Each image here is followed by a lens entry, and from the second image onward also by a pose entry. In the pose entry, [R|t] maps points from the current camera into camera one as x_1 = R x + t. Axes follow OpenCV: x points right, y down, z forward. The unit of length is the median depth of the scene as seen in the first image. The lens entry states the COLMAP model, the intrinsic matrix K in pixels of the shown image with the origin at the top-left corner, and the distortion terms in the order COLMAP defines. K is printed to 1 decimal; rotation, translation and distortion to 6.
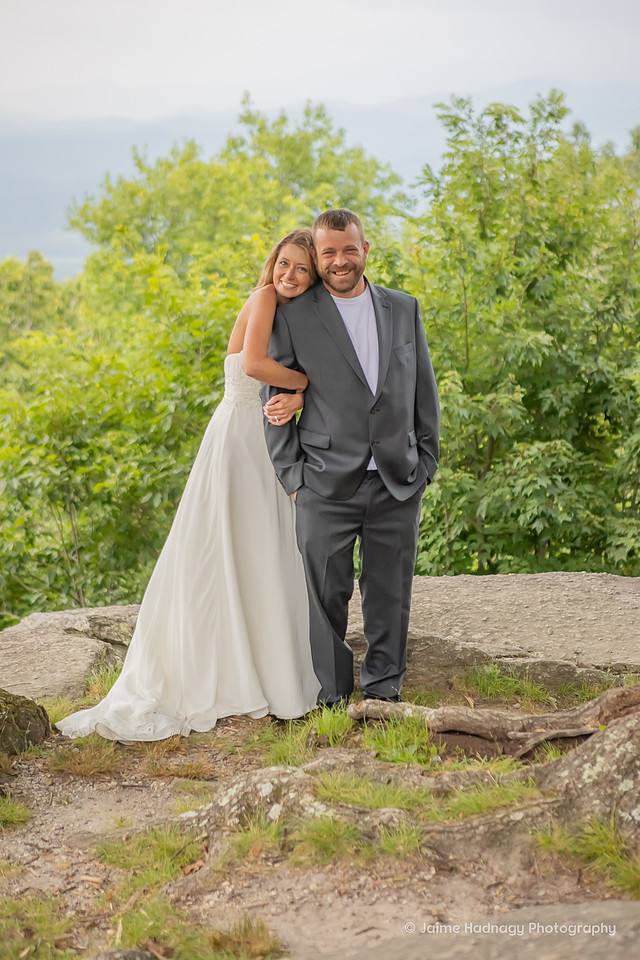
lens RADIAL K [[1910.5, 0, 357.8], [0, 1910.5, 478.2], [0, 0, 1]] dist [0.074208, 0.116904]
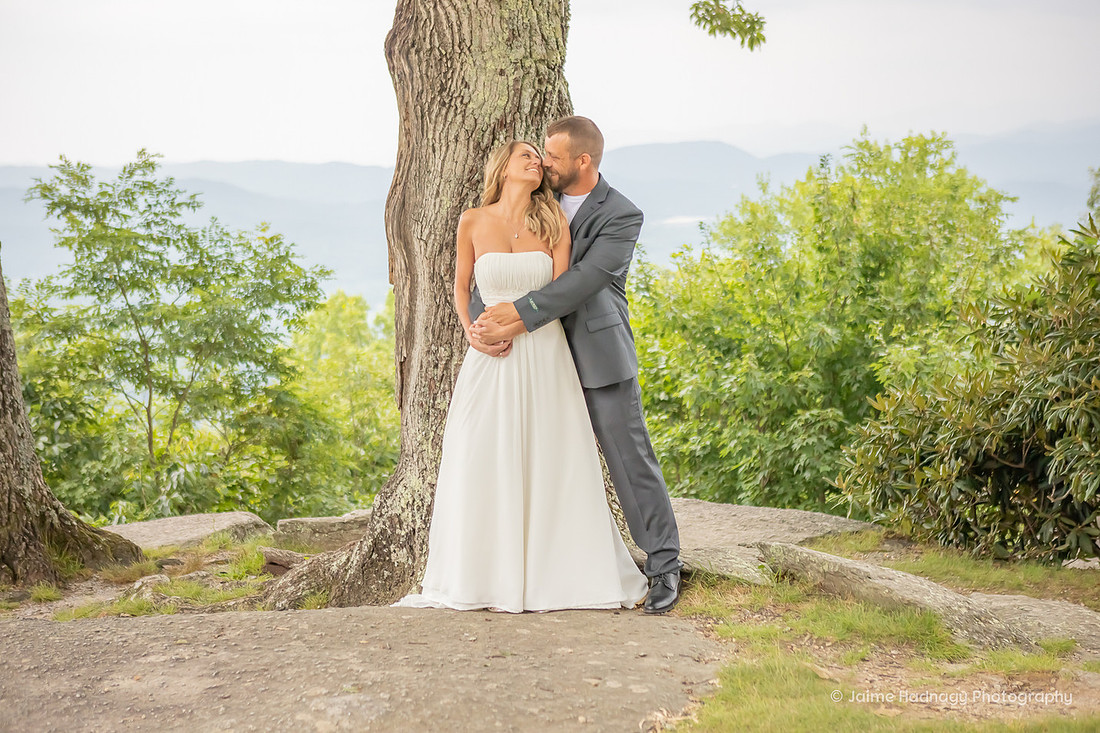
lens RADIAL K [[1672.6, 0, 549.3], [0, 1672.6, 368.0], [0, 0, 1]] dist [0.029295, 0.010829]
pose [[0.935844, 0.011014, -0.352243, 0.329763], [-0.028555, 0.998595, -0.044644, 0.008892], [0.351257, 0.051838, 0.934843, -0.119324]]
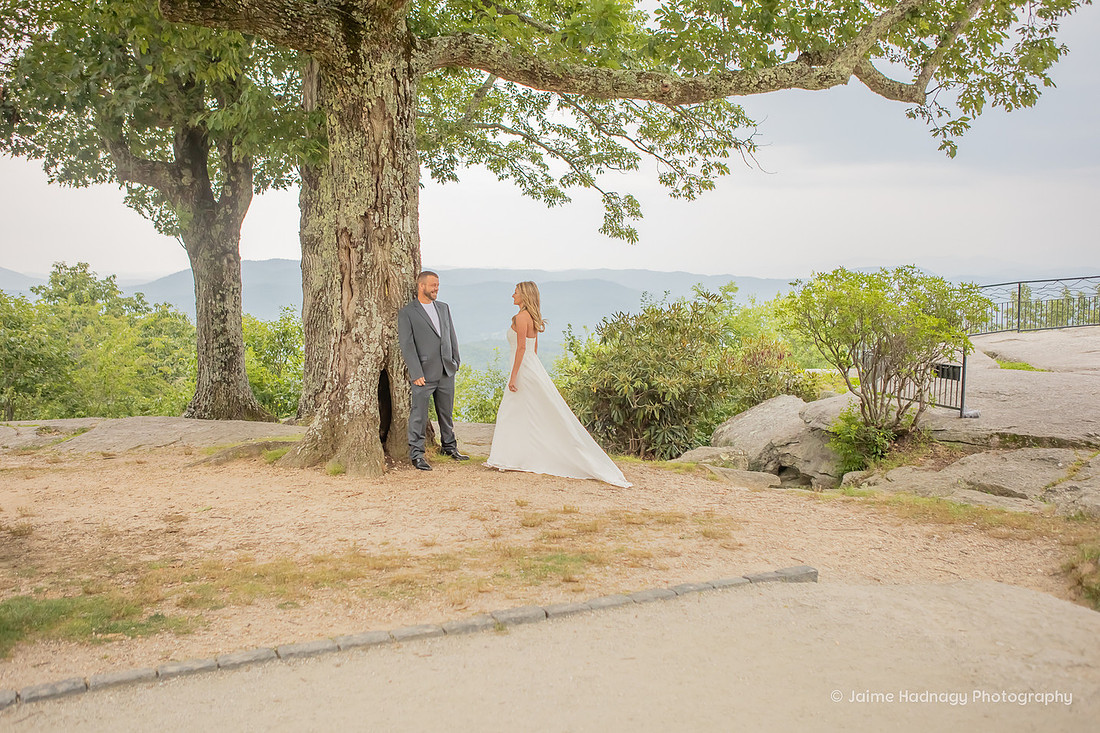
lens RADIAL K [[1022.8, 0, 549.5], [0, 1022.8, 362.6], [0, 0, 1]] dist [-0.063342, 0.010103]
pose [[0.799419, 0.046349, -0.598983, 1.010039], [-0.100759, 0.993241, -0.057620, 0.025839], [0.592264, 0.106416, 0.798686, -0.366363]]
